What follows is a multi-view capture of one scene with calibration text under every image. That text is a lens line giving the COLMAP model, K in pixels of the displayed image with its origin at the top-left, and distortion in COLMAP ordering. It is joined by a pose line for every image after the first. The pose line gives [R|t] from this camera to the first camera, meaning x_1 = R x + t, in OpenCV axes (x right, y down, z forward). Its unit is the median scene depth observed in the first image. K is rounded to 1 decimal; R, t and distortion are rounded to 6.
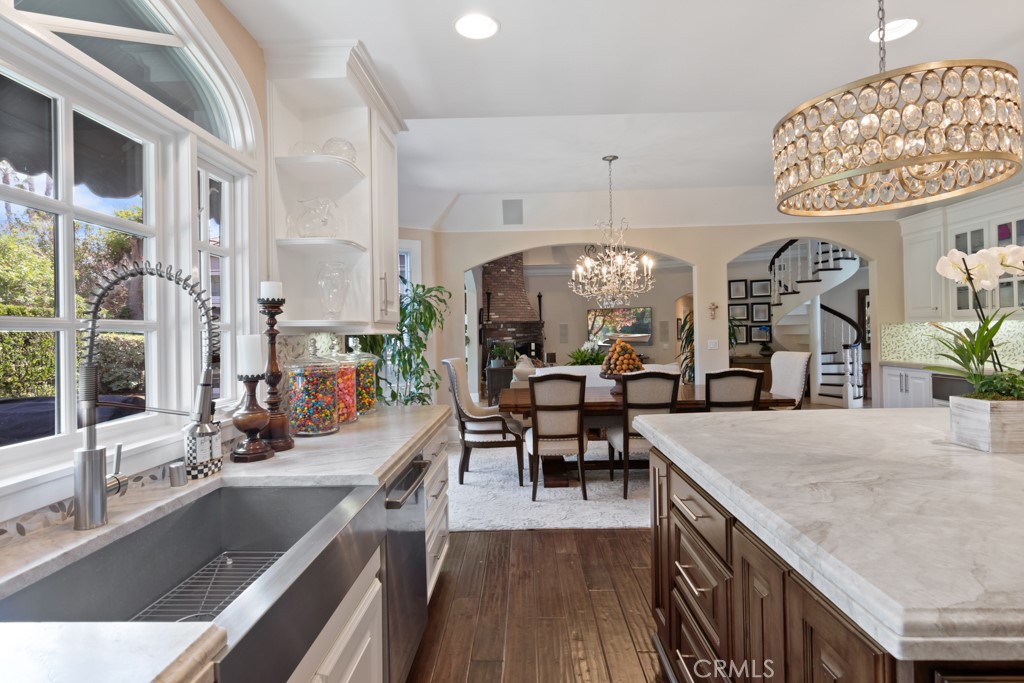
lens RADIAL K [[515.3, 0, 505.8], [0, 515.3, 332.2], [0, 0, 1]] dist [-0.005298, 0.001968]
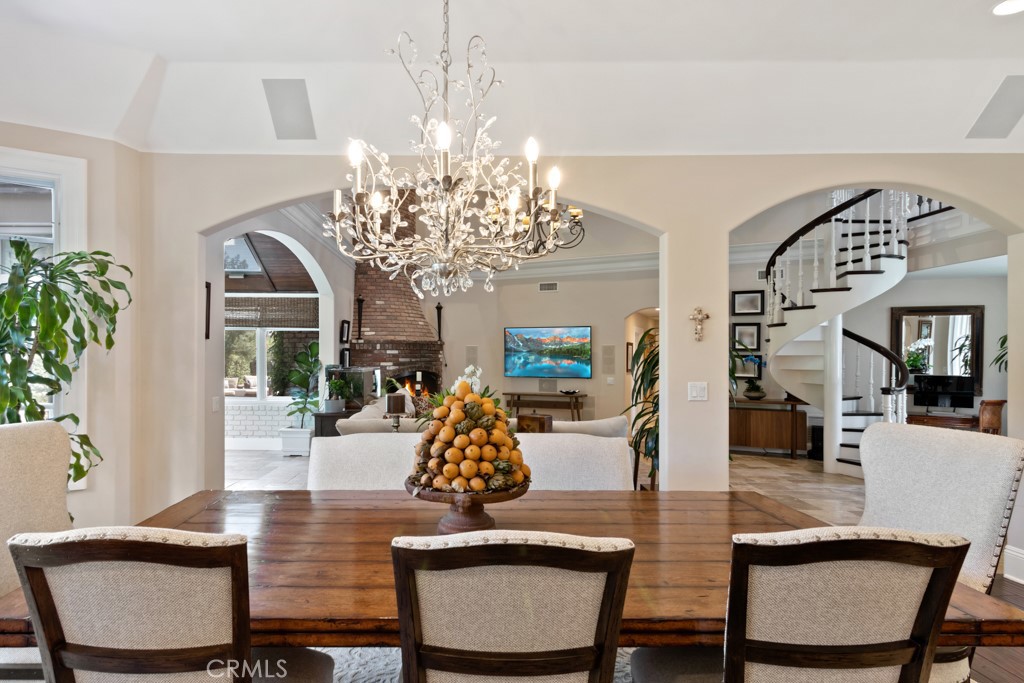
lens RADIAL K [[557.5, 0, 432.7], [0, 557.5, 353.4], [0, 0, 1]] dist [-0.011269, 0.002522]
pose [[0.999564, 0.025855, -0.014288, 0.261489], [-0.025899, 0.999660, -0.002871, -0.008184], [0.014209, 0.003239, 0.999894, 0.782111]]
